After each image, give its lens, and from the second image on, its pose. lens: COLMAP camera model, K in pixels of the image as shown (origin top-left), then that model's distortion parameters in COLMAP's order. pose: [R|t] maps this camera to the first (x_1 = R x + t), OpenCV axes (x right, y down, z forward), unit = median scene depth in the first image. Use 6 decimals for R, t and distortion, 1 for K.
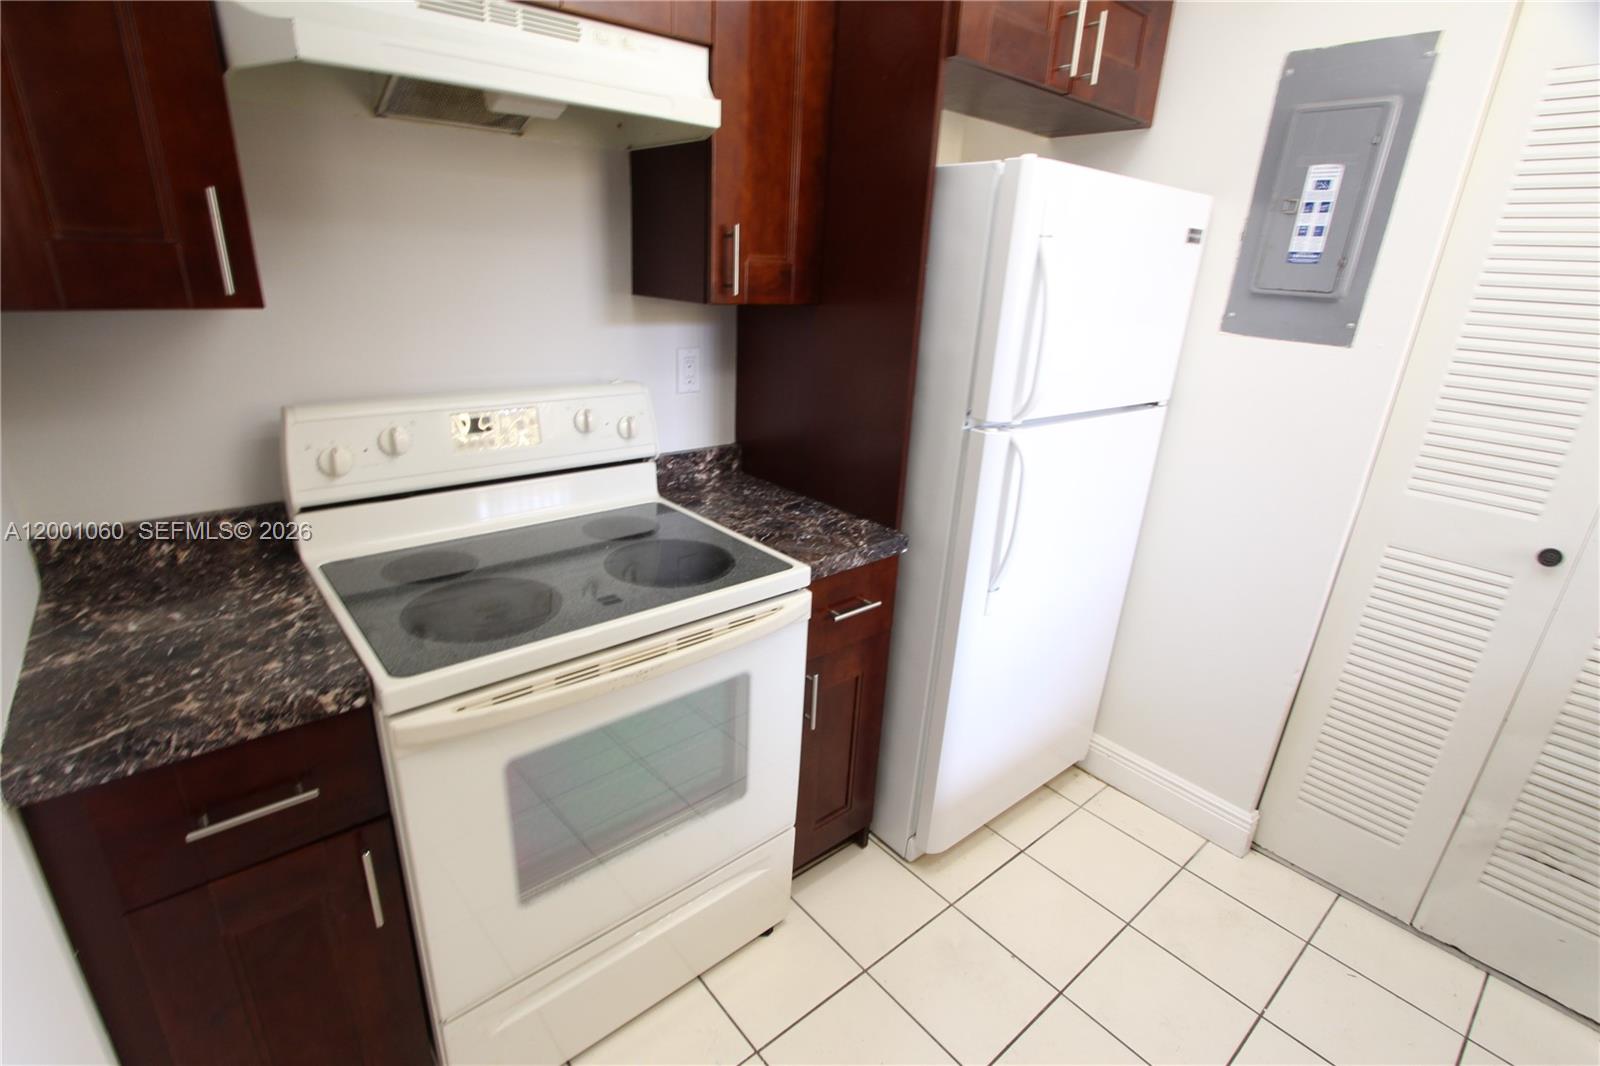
lens RADIAL K [[738.2, 0, 790.1], [0, 738.2, 537.9], [0, 0, 1]] dist [-0.018721, 0.002130]
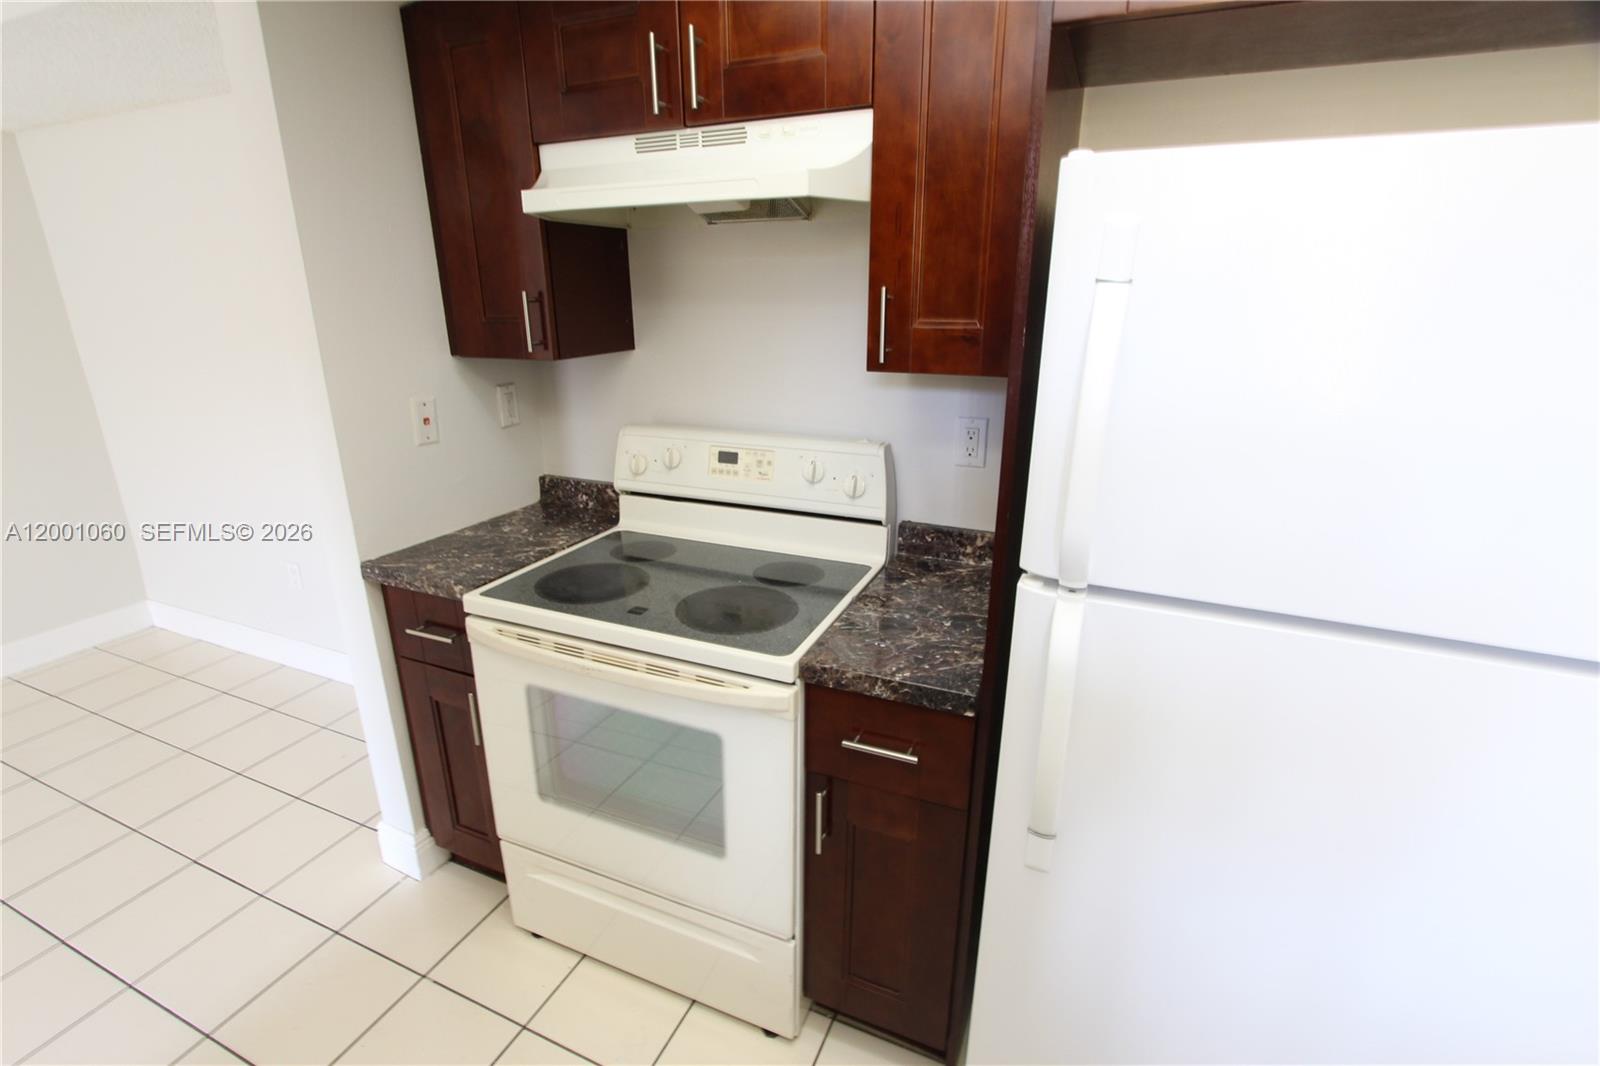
lens RADIAL K [[738.2, 0, 785.3], [0, 738.2, 539.7], [0, 0, 1]] dist [-0.018721, 0.002130]
pose [[0.448357, 0.241155, -0.860709, 0.736769], [-0.293959, 0.949138, 0.112803, -0.195693], [0.844135, 0.202437, 0.496442, 0.506585]]
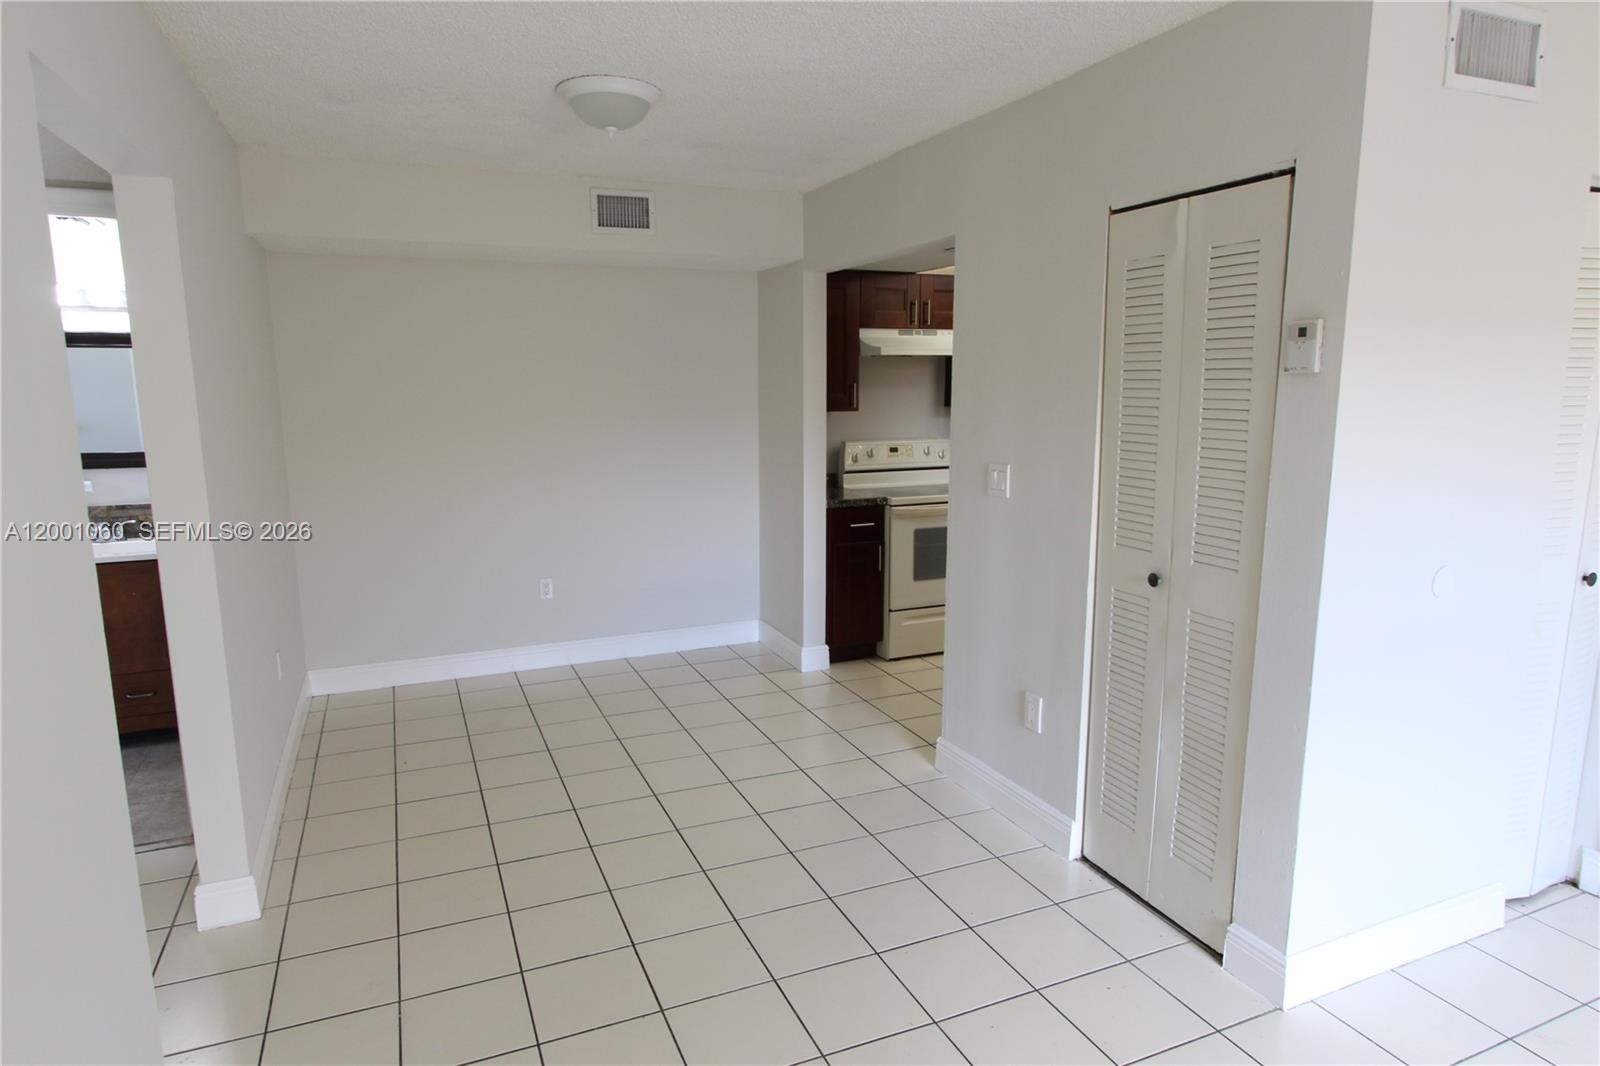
lens RADIAL K [[925.4, 0, 792.3], [0, 925.4, 533.8], [0, 0, 1]] dist [-0.017398, -0.001381]
pose [[0.957834, -0.003311, -0.287305, 0.259148], [-0.054122, 0.979955, -0.191727, 0.935279], [0.282180, 0.199192, 0.938454, -2.602566]]
